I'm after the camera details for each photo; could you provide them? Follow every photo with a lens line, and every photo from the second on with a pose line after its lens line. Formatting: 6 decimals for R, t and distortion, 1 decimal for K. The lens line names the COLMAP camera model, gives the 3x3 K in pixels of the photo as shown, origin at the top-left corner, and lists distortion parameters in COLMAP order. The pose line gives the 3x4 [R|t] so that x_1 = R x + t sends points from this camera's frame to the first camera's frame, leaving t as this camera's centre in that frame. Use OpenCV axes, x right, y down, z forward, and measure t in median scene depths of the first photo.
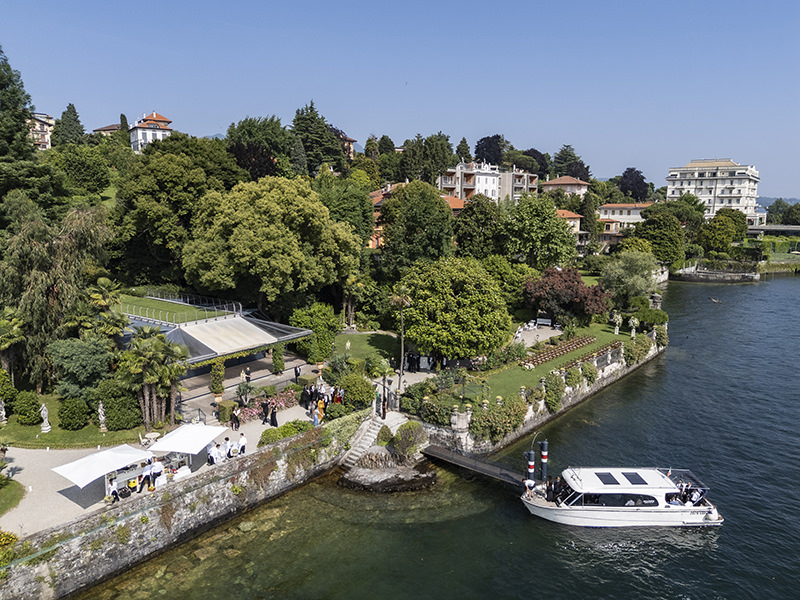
lens RADIAL K [[590.1, 0, 400.0], [0, 590.1, 300.0], [0, 0, 1]] dist [0.073653, -0.055950]
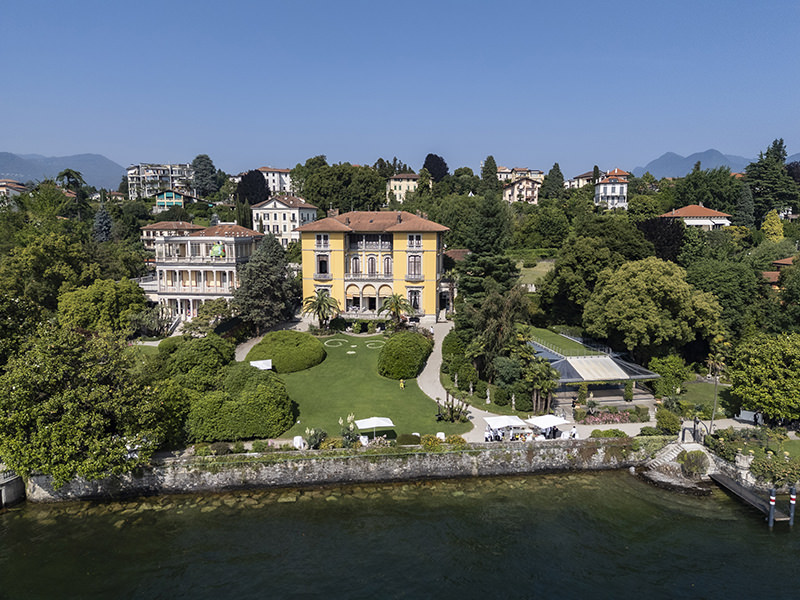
lens RADIAL K [[590.1, 0, 400.0], [0, 590.1, 300.0], [0, 0, 1]] dist [0.073653, -0.055950]
pose [[0.725750, 0.082084, -0.683044, 0.429736], [-0.104083, 0.994529, 0.008927, -0.088923], [0.680040, 0.064615, 0.730323, -0.541396]]
